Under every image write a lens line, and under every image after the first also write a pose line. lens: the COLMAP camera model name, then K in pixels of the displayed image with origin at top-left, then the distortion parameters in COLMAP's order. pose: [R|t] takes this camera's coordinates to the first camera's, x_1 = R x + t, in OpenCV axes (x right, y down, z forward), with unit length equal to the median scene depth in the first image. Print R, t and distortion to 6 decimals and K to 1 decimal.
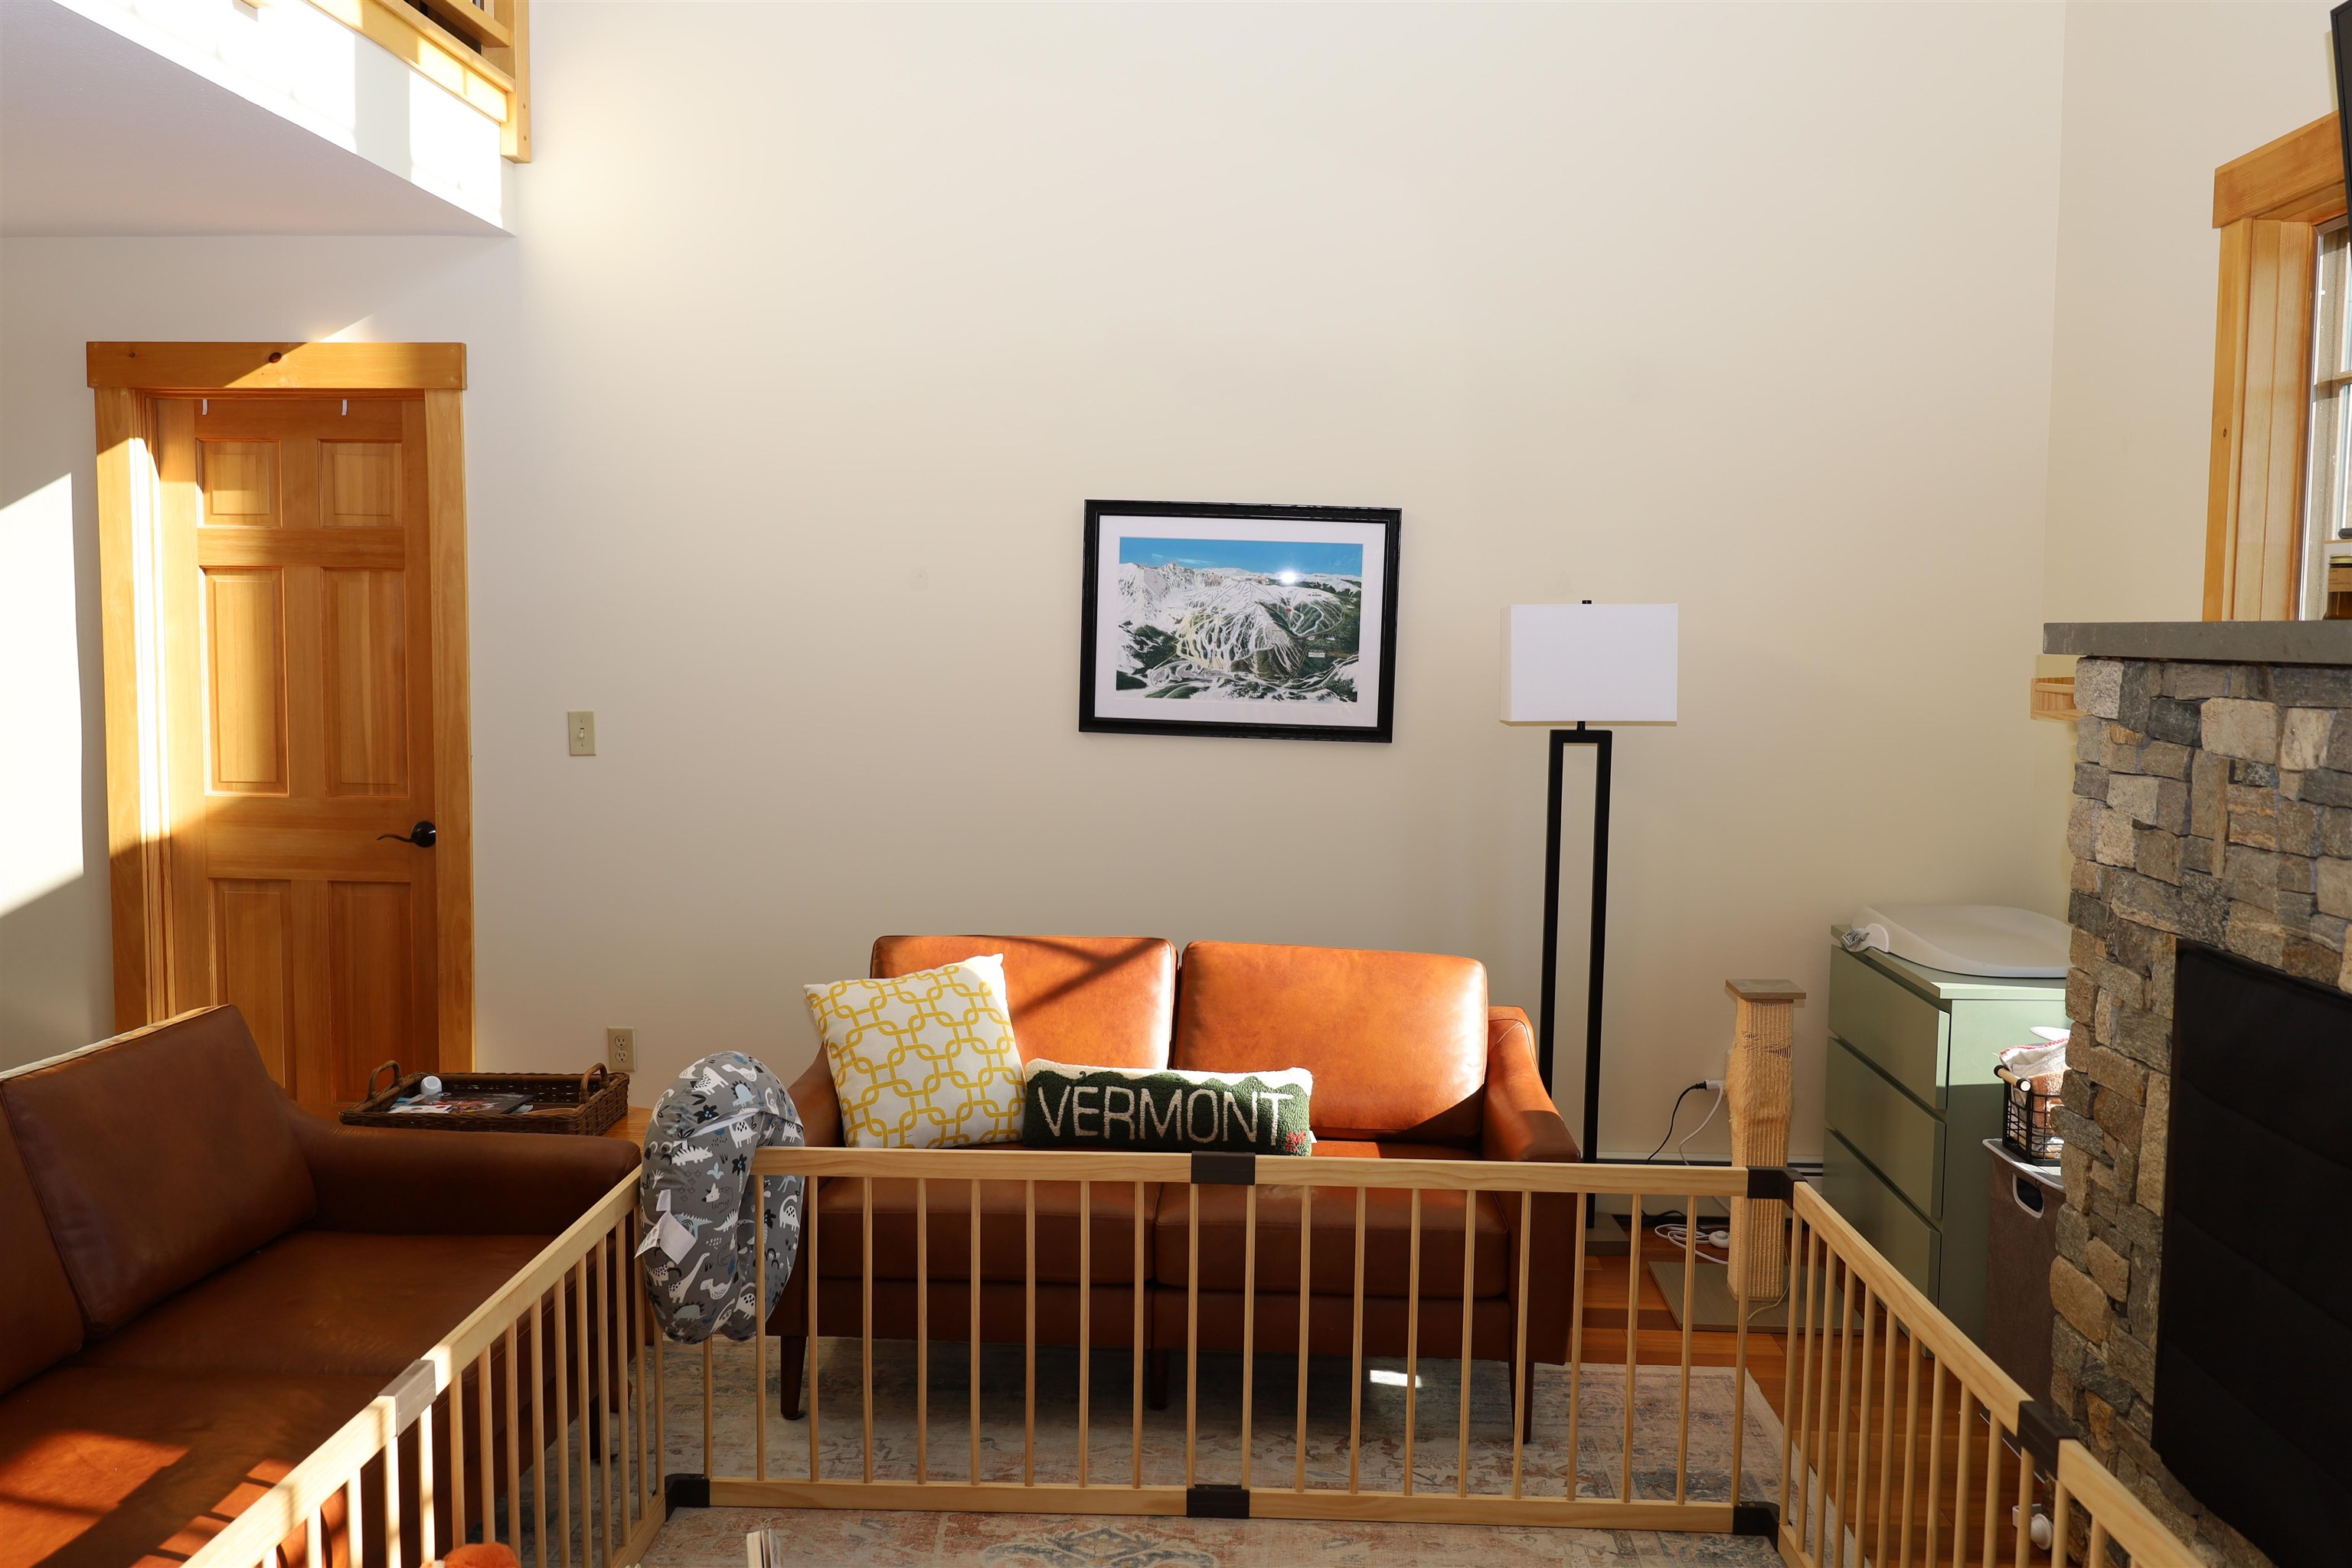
lens RADIAL K [[1891.5, 0, 1233.9], [0, 1891.5, 791.1], [0, 0, 1]] dist [-0.023872, 0.008027]
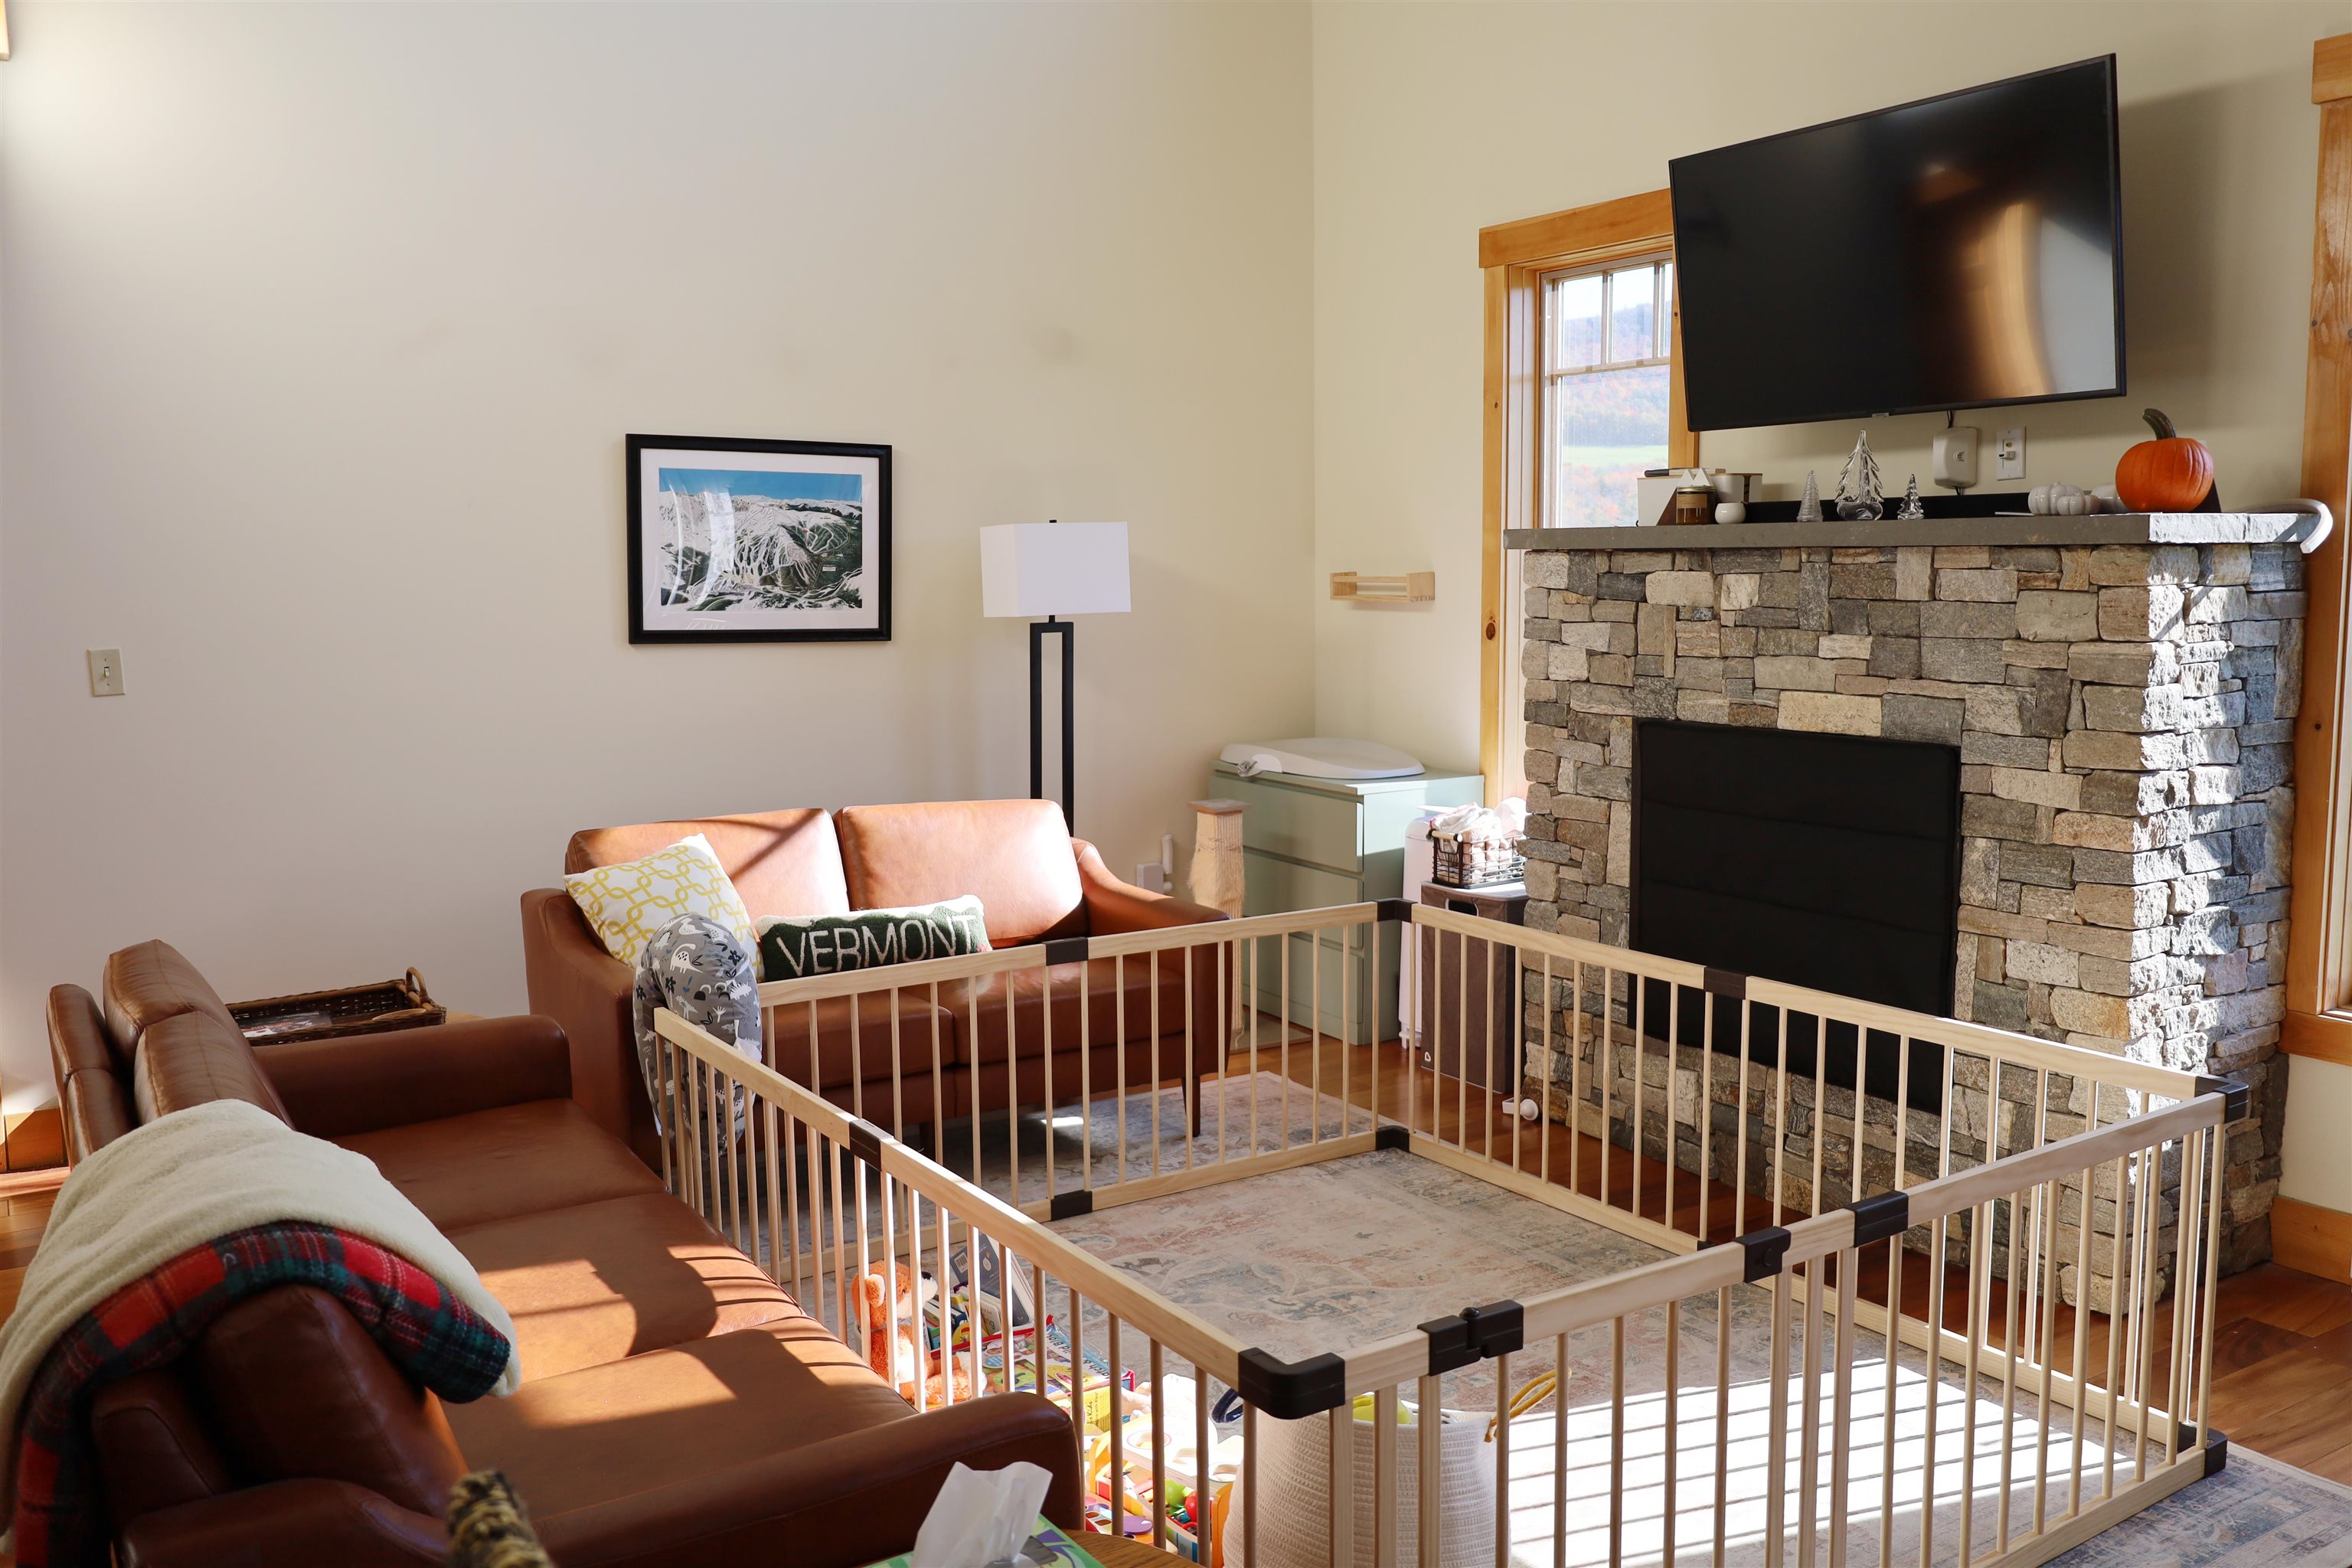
lens RADIAL K [[1806.3, 0, 1176.0], [0, 1806.3, 784.0], [0, 0, 1]] dist [-0.043722, -0.000353]
pose [[0.829637, -0.088599, 0.551229, -0.415071], [0.066005, 0.995969, 0.060740, 0.007640], [-0.554388, -0.014008, 0.832140, -0.058484]]
